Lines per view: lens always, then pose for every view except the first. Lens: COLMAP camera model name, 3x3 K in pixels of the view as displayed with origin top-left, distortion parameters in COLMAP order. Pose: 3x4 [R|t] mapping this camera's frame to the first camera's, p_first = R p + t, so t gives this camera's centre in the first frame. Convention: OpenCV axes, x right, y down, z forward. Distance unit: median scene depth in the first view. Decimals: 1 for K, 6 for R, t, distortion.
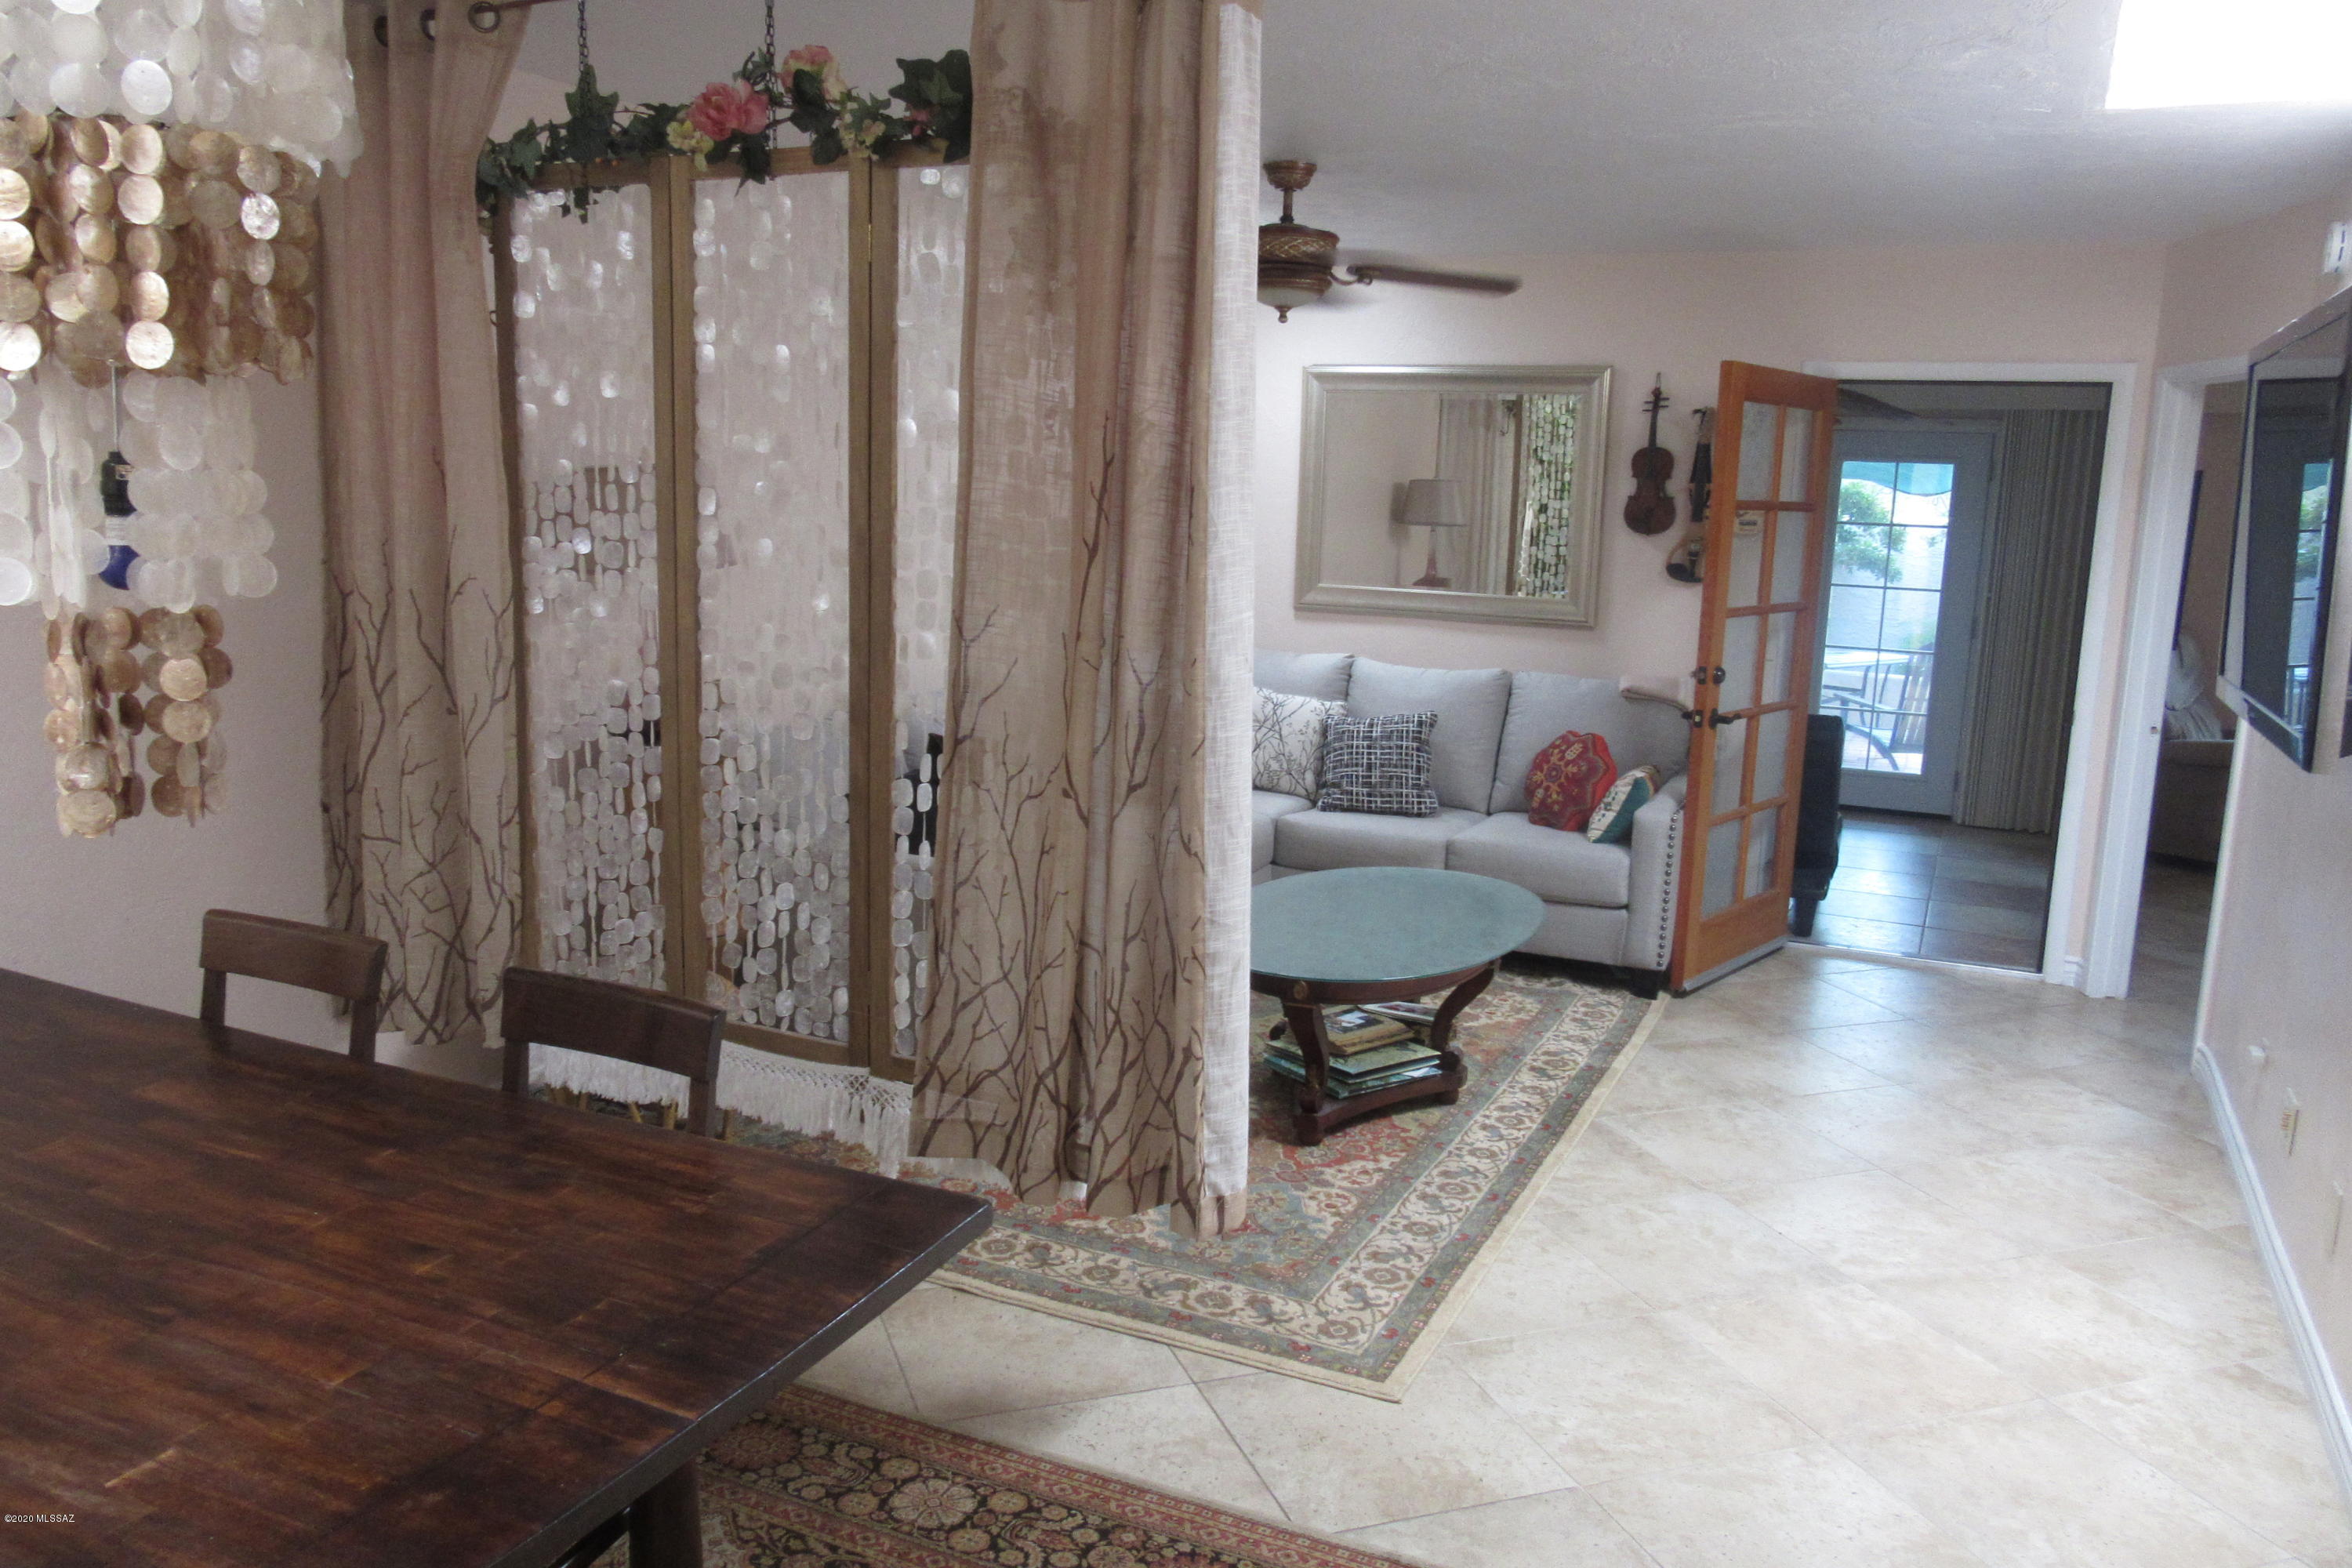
lens RADIAL K [[1777.7, 0, 1176.0], [0, 1777.7, 784.0], [0, 0, 1]] dist [-0.025696, 0.028606]
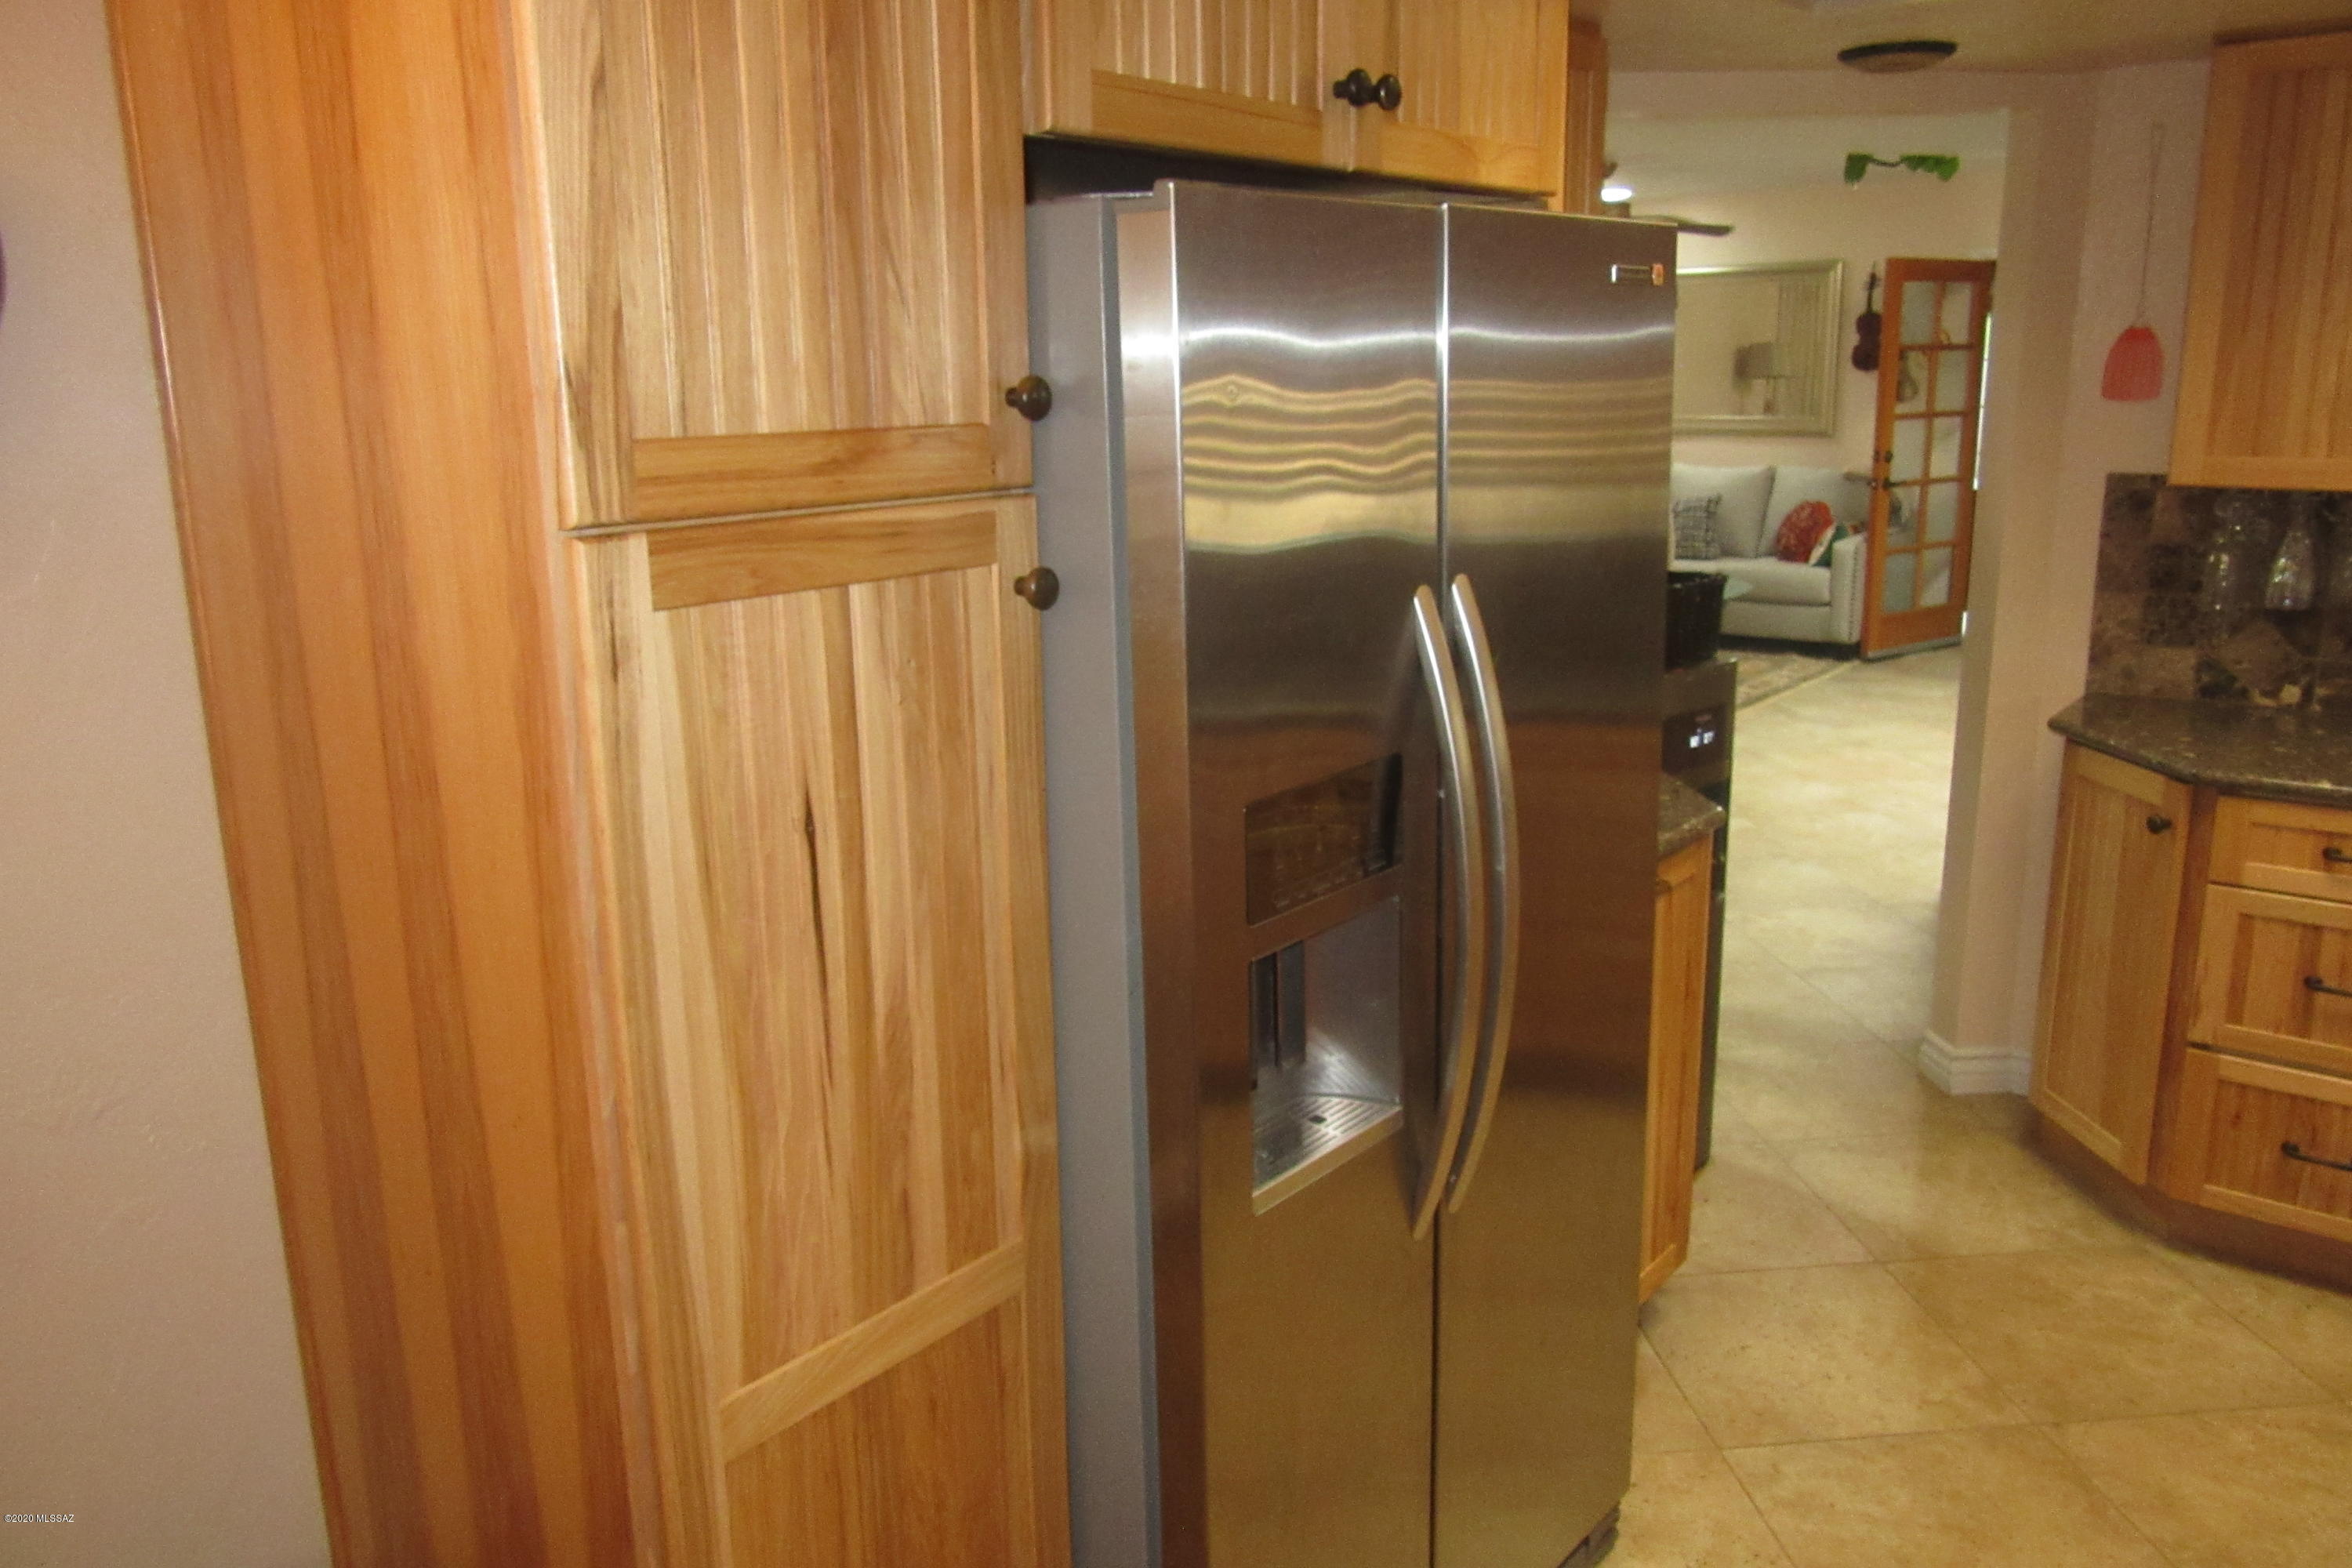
lens RADIAL K [[1792.6, 0, 1180.5], [0, 1792.6, 816.1], [0, 0, 1]] dist [-0.006141, 0.001412]
pose [[0.971273, 0.004268, -0.237929, 0.109319], [0.013286, 0.997307, 0.072127, 0.216139], [0.237596, -0.073216, 0.968601, -1.166780]]
